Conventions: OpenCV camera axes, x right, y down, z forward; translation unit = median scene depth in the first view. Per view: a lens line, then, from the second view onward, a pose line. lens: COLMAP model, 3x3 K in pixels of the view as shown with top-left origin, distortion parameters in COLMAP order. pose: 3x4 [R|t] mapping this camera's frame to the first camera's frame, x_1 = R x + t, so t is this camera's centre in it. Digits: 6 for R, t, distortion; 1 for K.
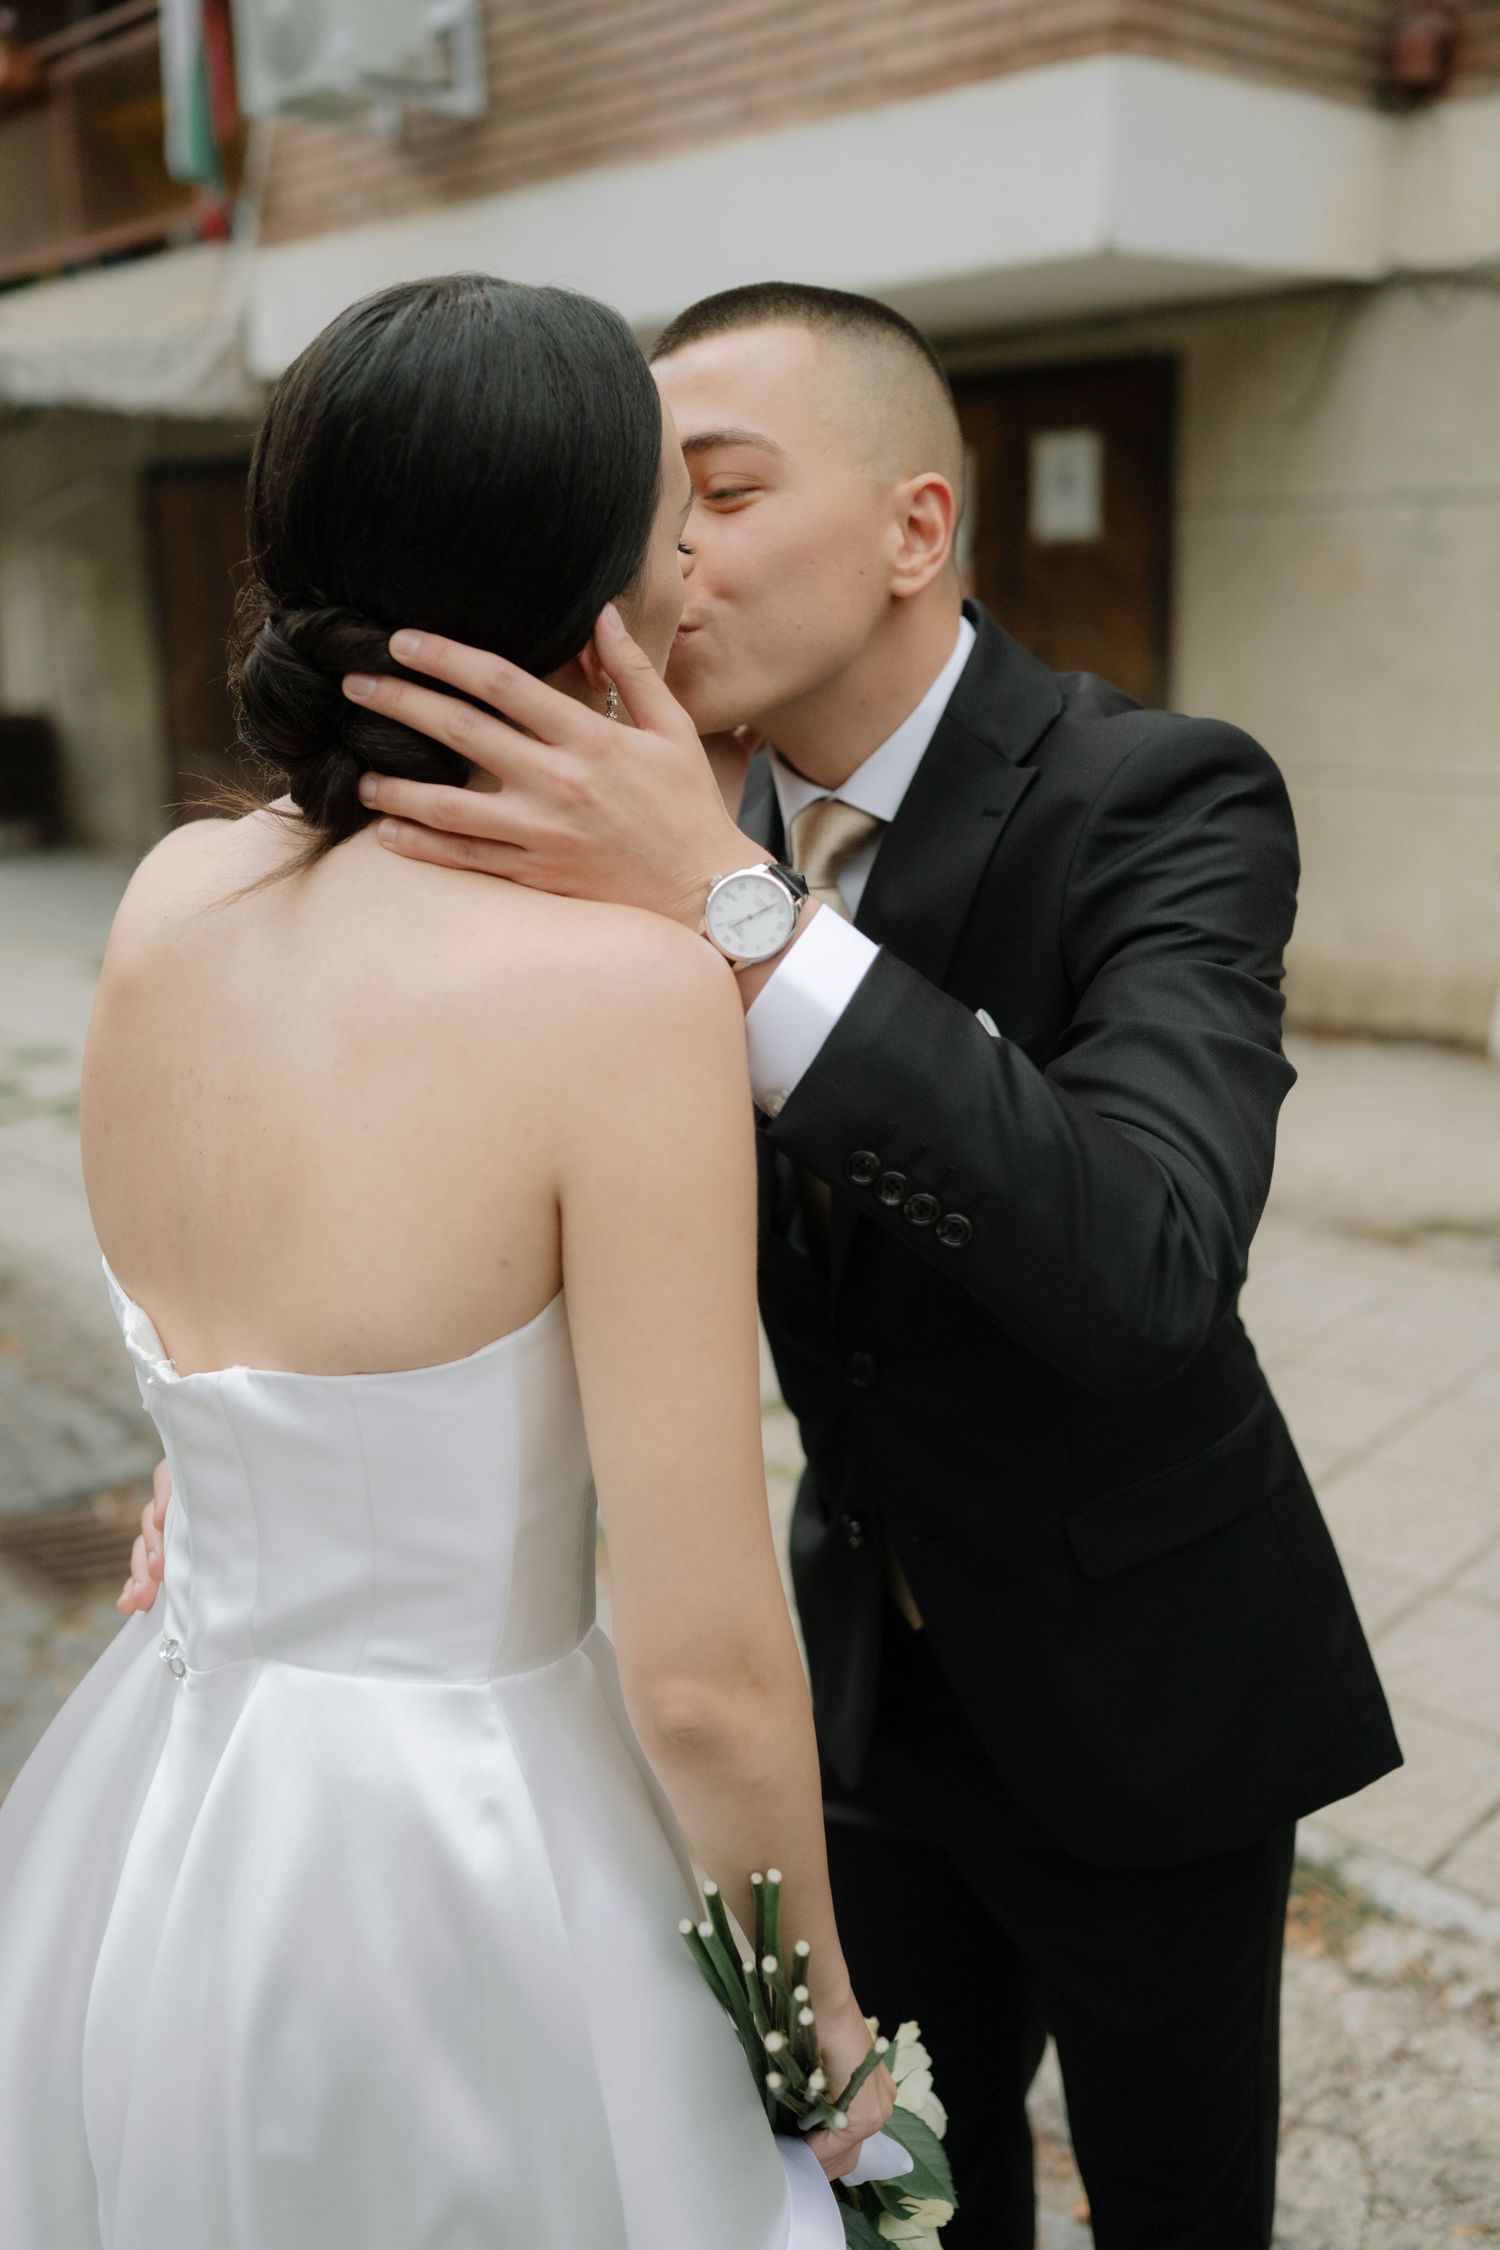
lens RADIAL K [[2252.5, 0, 754.3], [0, 2252.5, 1177.1], [0, 0, 1]] dist [-0.006392, 0.016798]
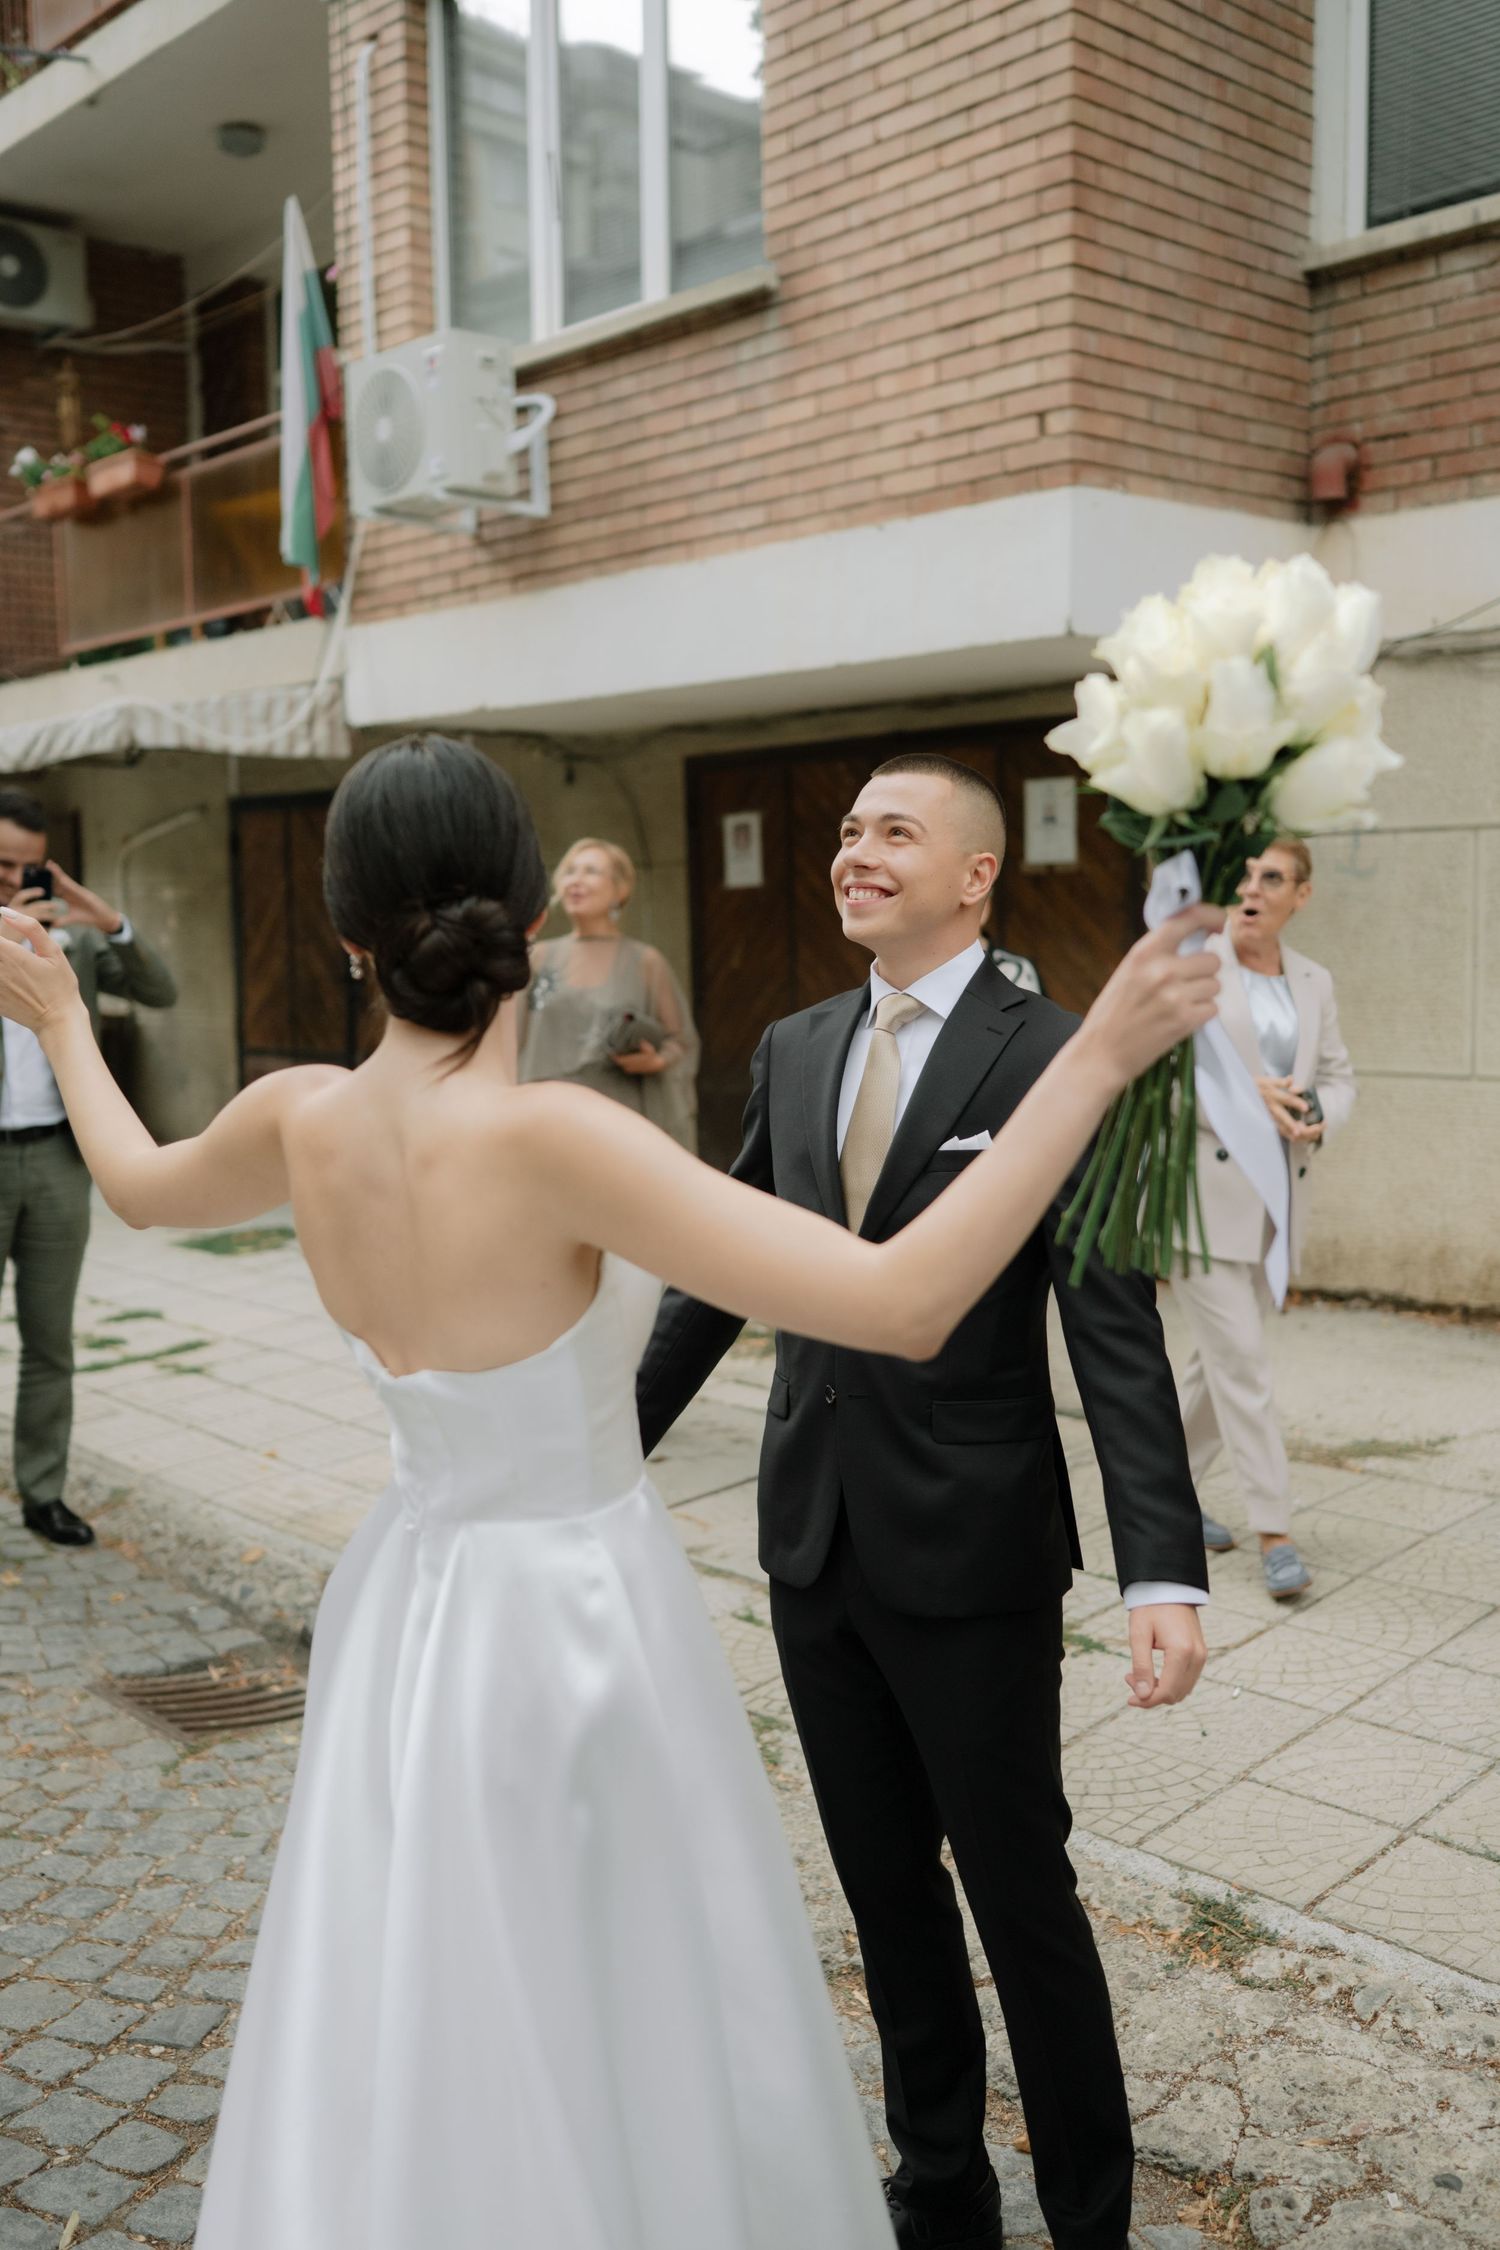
lens RADIAL K [[2252.5, 0, 754.3], [0, 2252.5, 1177.1], [0, 0, 1]] dist [-0.006392, 0.016798]
pose [[0.999893, 0.002880, -0.014321, 0.004703], [-0.004817, 0.990543, -0.137119, 0.039621], [0.013791, 0.137173, 0.990451, -0.149178]]
